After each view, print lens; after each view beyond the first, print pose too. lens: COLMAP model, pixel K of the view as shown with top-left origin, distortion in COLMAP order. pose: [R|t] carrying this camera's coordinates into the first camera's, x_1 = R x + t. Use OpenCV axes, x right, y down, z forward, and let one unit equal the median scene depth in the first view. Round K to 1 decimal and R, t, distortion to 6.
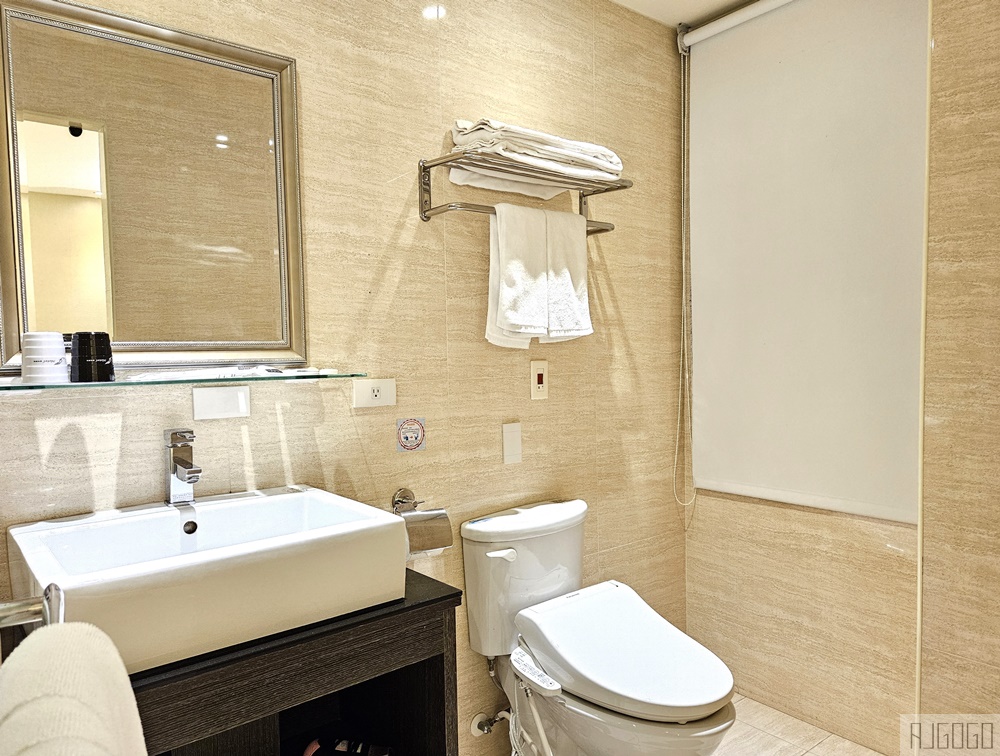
lens RADIAL K [[696.7, 0, 497.8], [0, 696.7, 381.7], [0, 0, 1]] dist [0.029689, -0.023932]
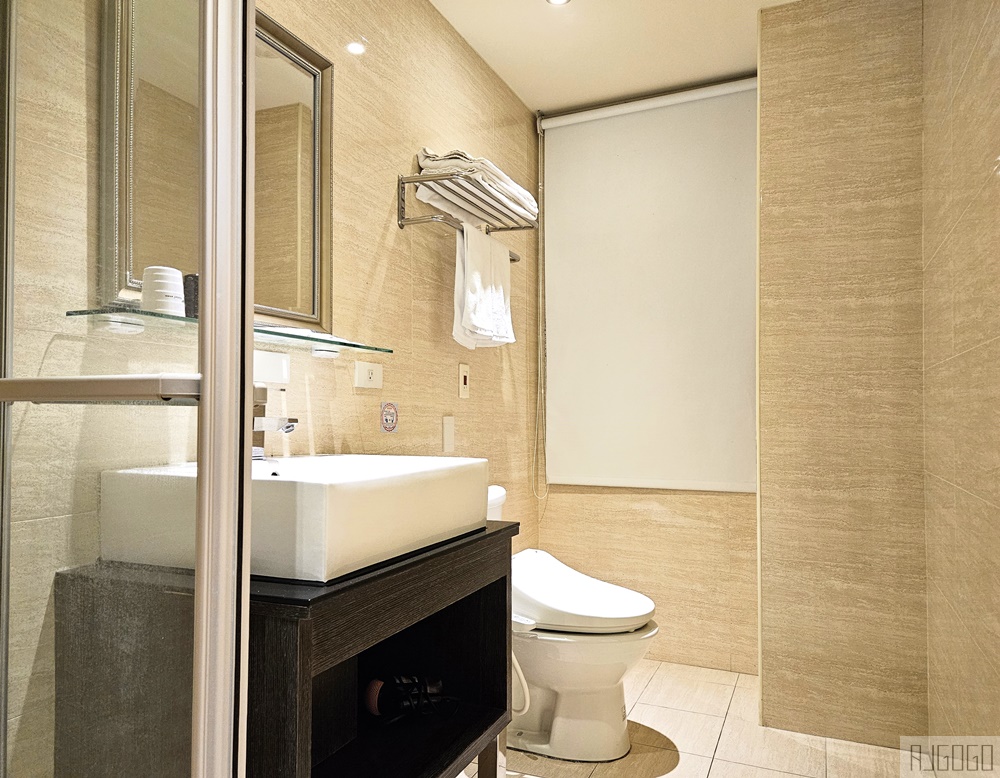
lens RADIAL K [[681.1, 0, 517.8], [0, 681.1, 400.4], [0, 0, 1]] dist [0.019651, -0.020037]
pose [[0.886981, 0.027327, 0.460997, -0.439216], [0.004967, 0.997625, -0.068694, 0.123502], [-0.461780, 0.063220, 0.884739, -0.042305]]
